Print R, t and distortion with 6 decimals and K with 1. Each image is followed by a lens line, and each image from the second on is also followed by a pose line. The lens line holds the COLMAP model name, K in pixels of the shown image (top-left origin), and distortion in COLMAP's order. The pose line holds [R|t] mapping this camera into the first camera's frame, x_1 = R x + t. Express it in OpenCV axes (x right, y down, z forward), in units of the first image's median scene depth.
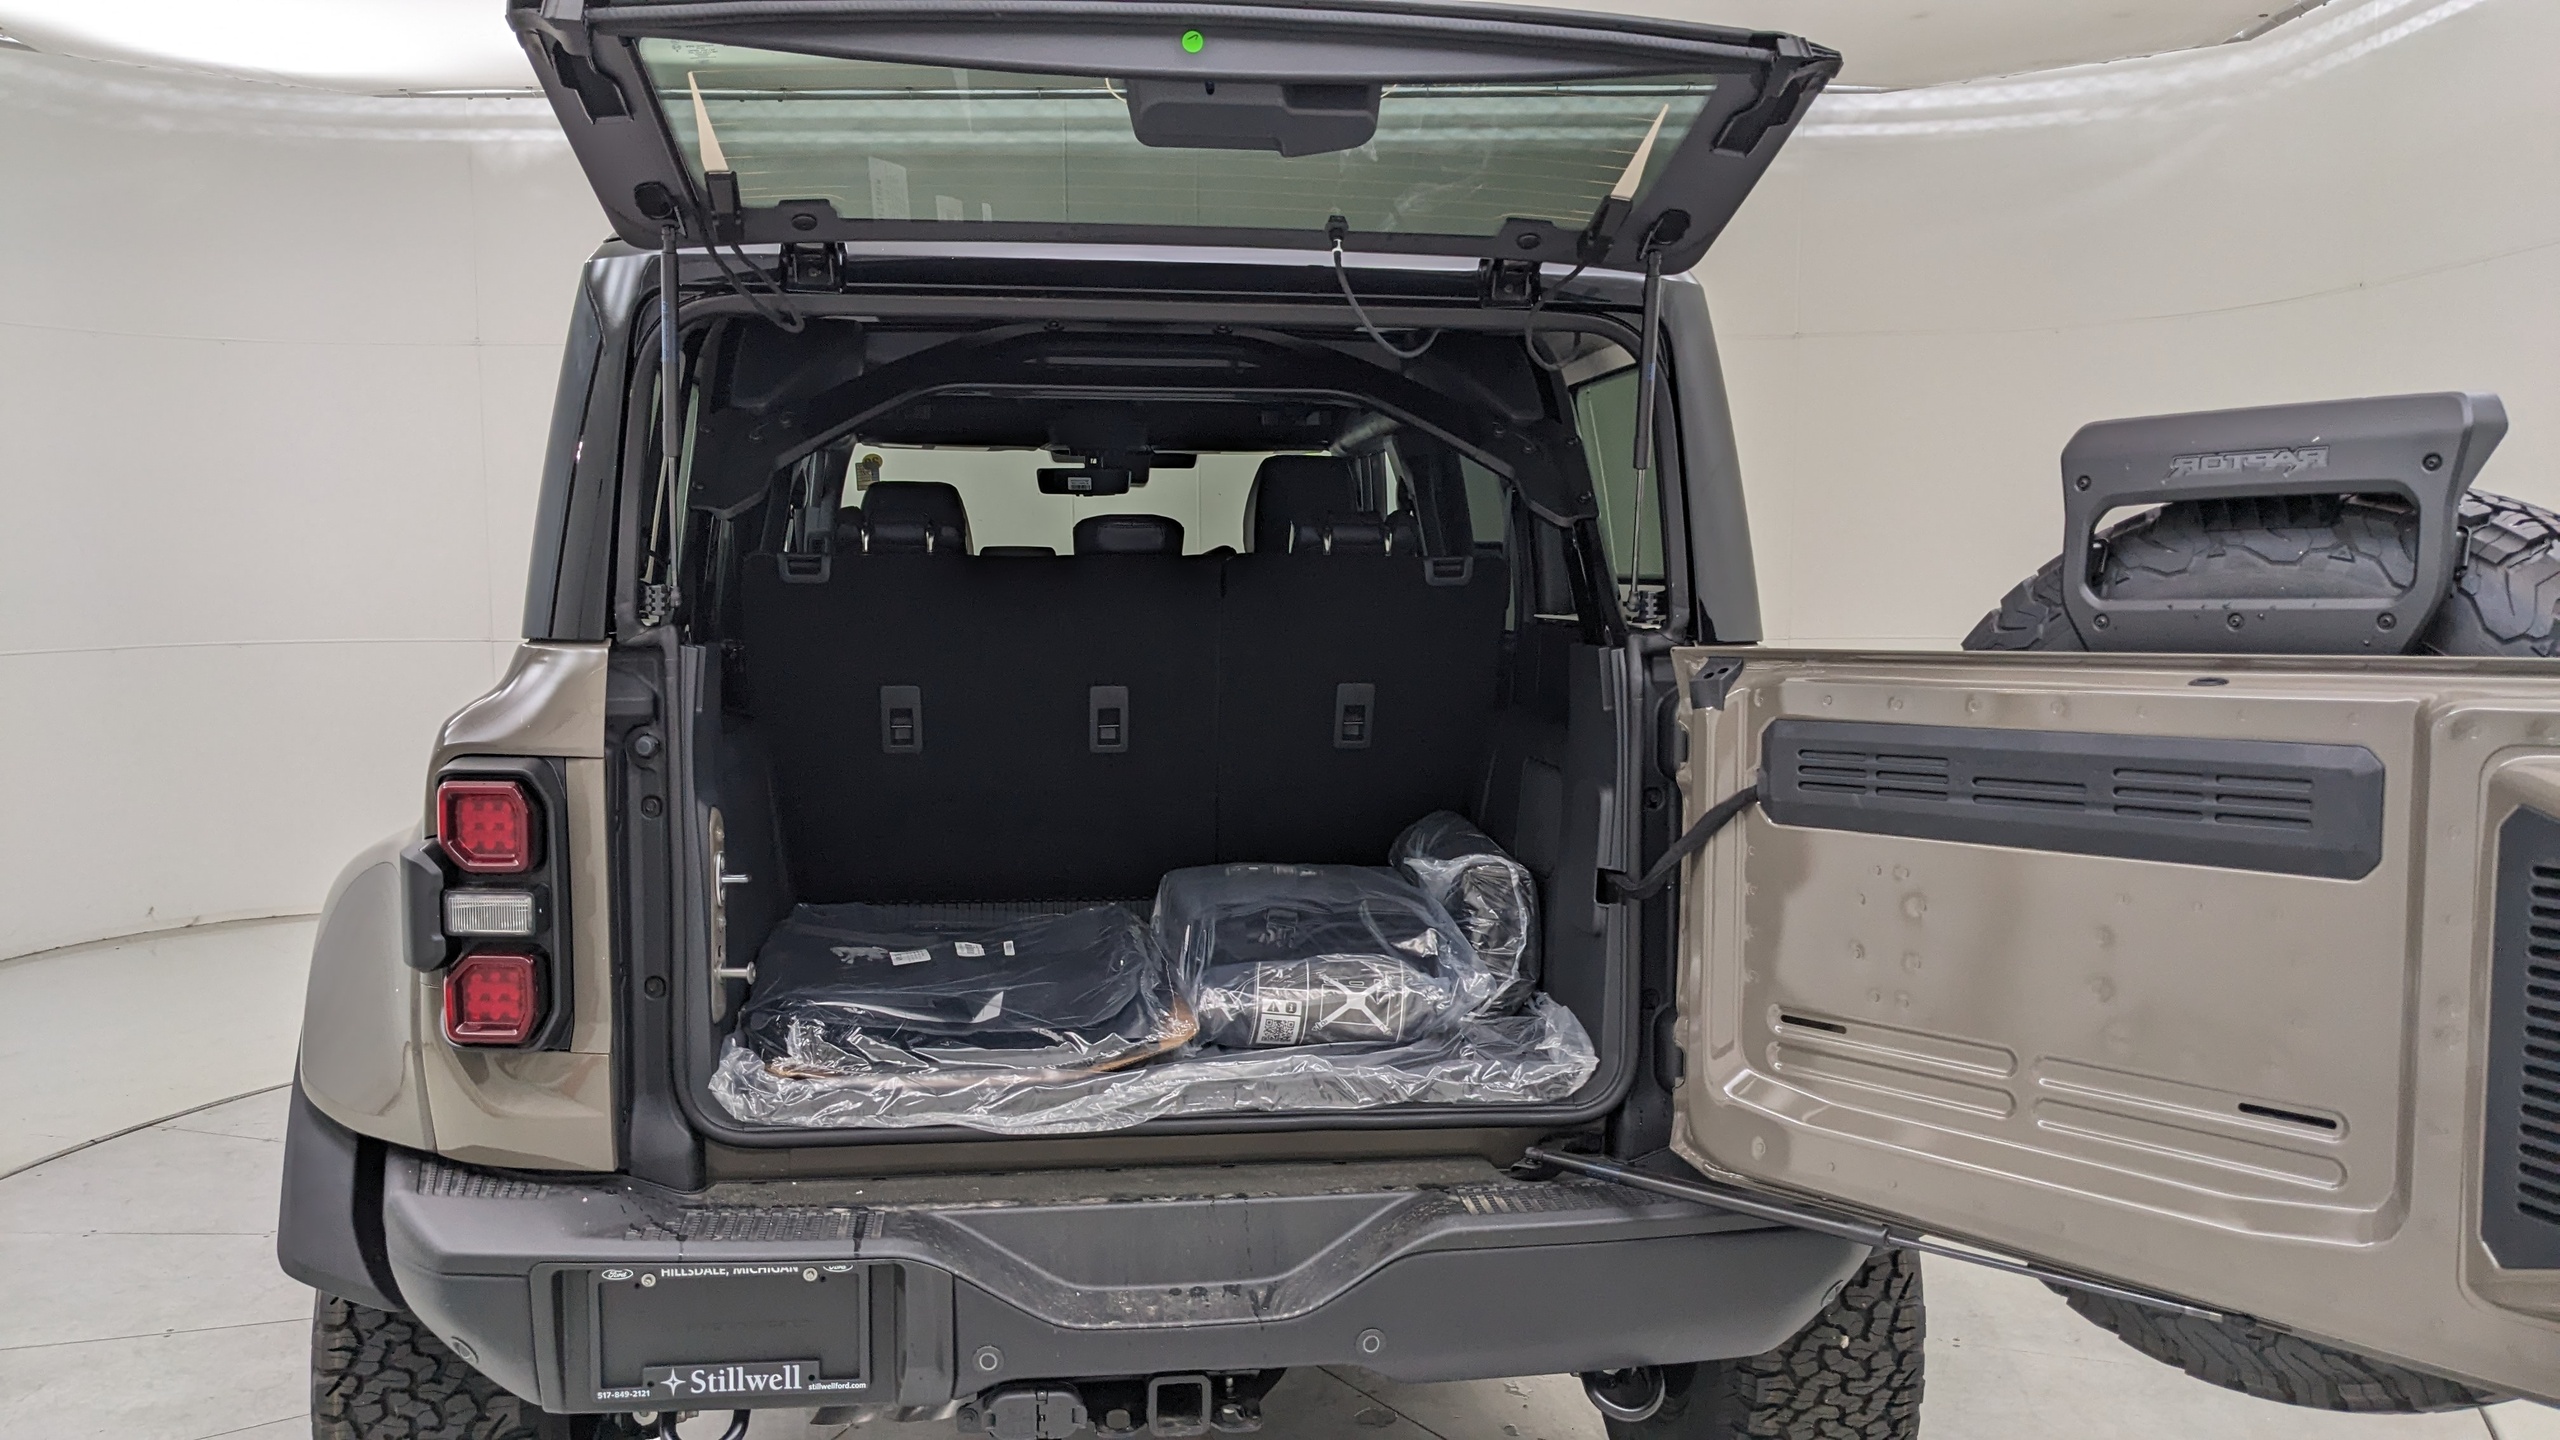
lens RADIAL K [[1774.2, 0, 1280.0], [0, 1774.2, 720.0], [0, 0, 1]] dist [0.048447, -0.065083]
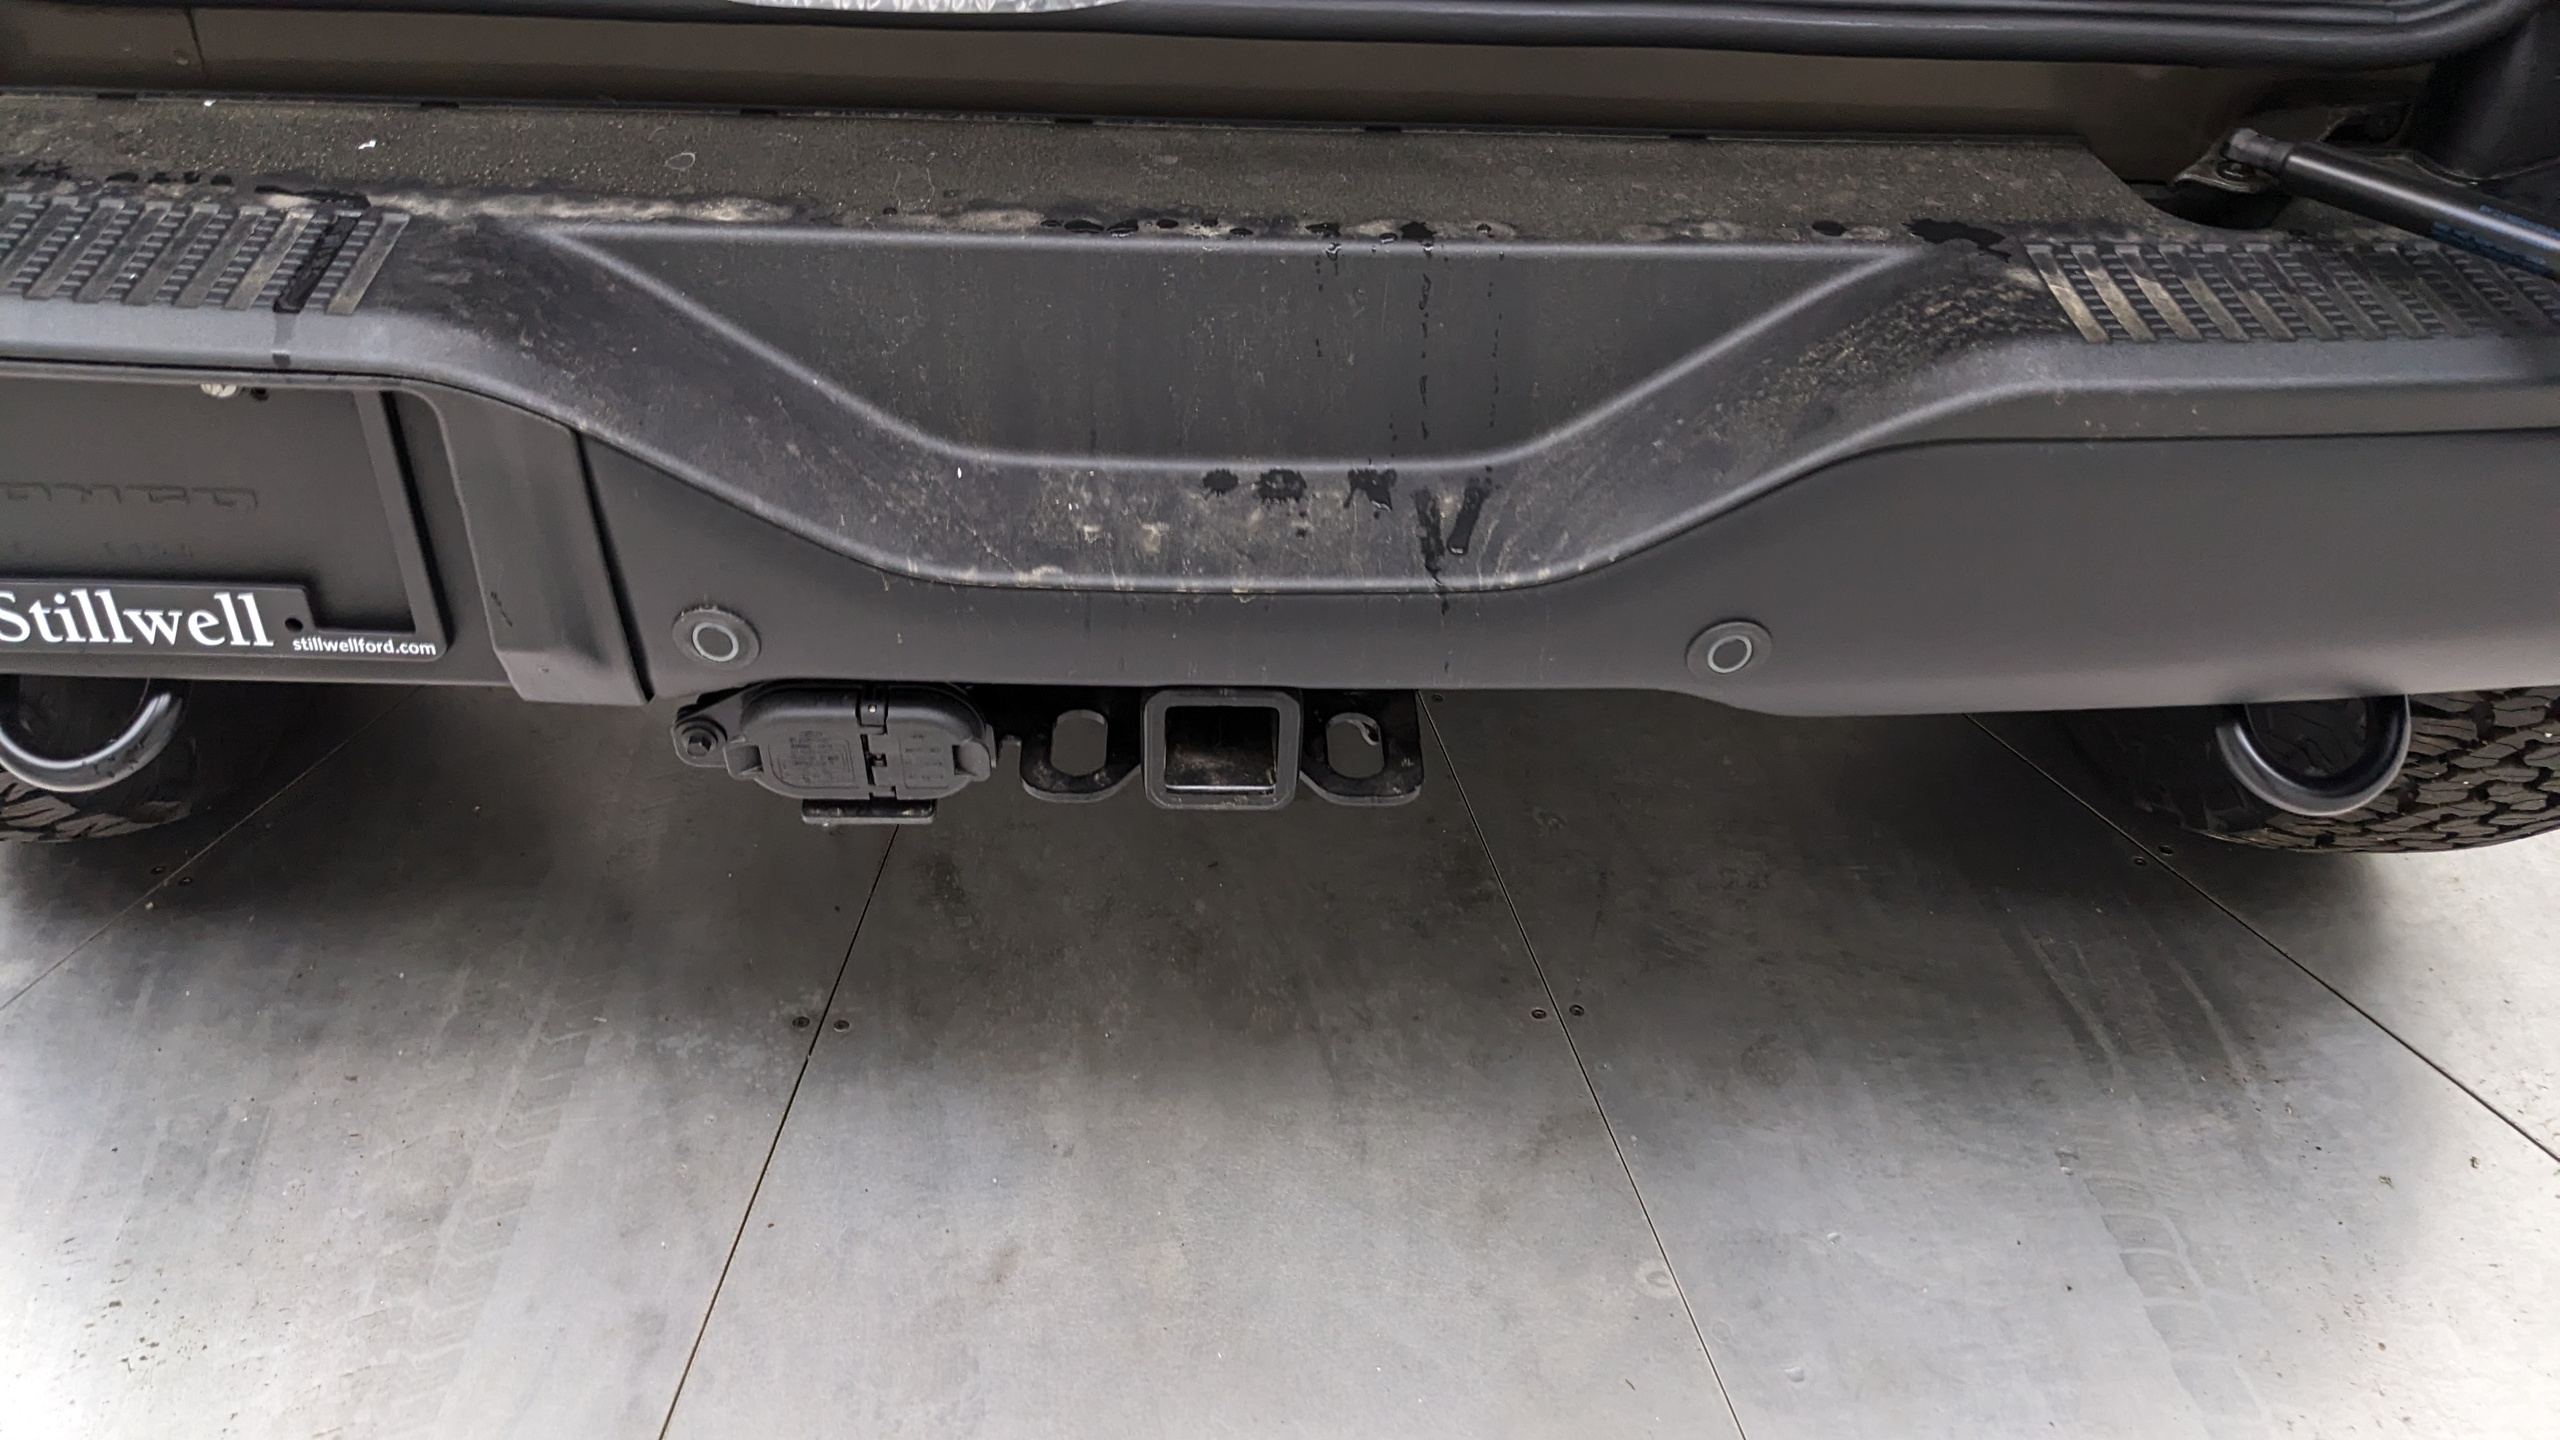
lens RADIAL K [[1774.2, 0, 1280.0], [0, 1774.2, 720.0], [0, 0, 1]] dist [0.048447, -0.065083]
pose [[0.994969, 0.084447, -0.053903, -0.021795], [-0.035206, 0.798445, 0.601037, 0.135677], [0.093795, -0.596116, 0.797401, 0.671551]]
